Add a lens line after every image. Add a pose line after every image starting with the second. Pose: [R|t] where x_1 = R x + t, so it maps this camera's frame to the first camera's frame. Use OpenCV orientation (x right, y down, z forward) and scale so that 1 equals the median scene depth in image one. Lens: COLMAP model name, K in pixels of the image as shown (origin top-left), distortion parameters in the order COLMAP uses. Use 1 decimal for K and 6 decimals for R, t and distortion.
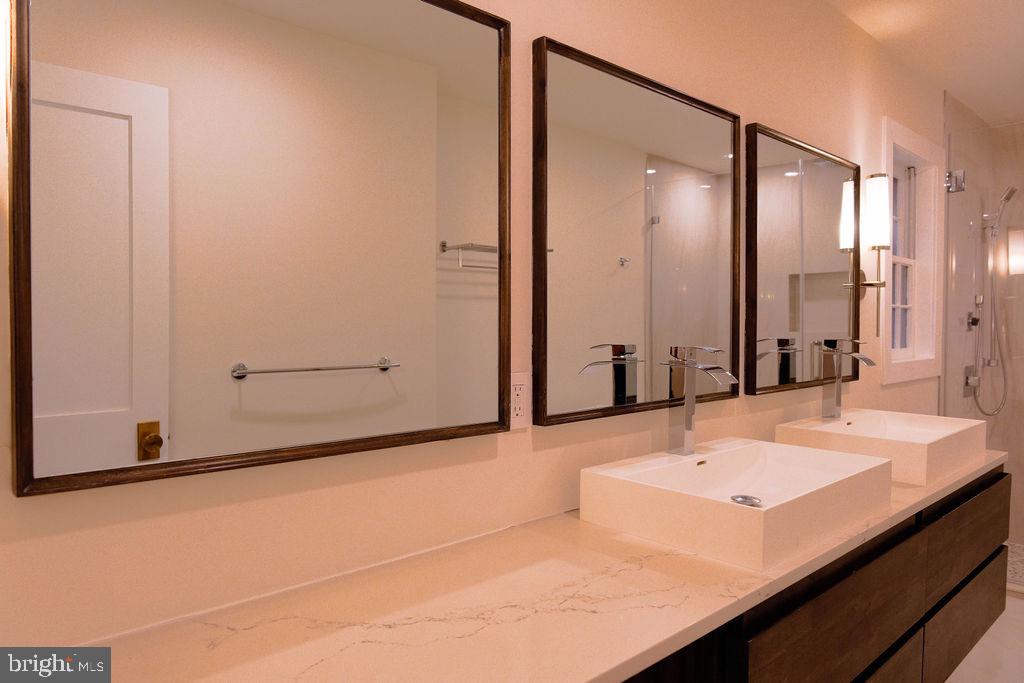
lens RADIAL K [[696.8, 0, 510.9], [0, 696.8, 340.0], [0, 0, 1]] dist [-0.018911, 0.009923]
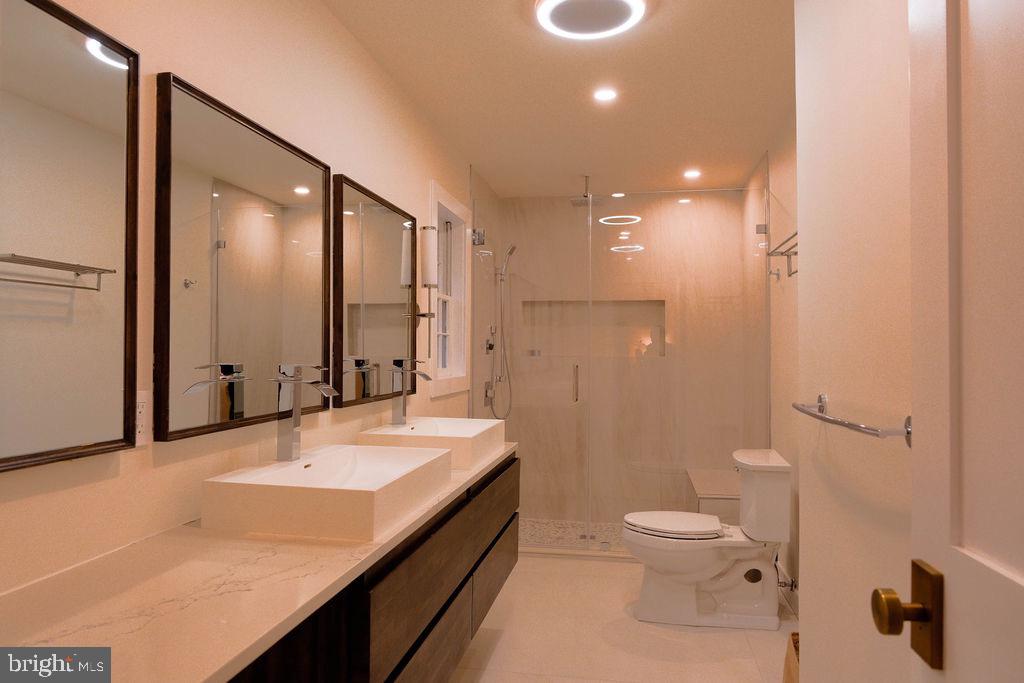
lens RADIAL K [[696.8, 0, 512.3], [0, 696.8, 342.8], [0, 0, 1]] dist [-0.018911, 0.009923]
pose [[0.804996, 0.008080, 0.593225, -0.111459], [0.012109, 0.999475, -0.030044, 0.009798], [-0.593157, 0.031369, 0.804476, -0.105748]]
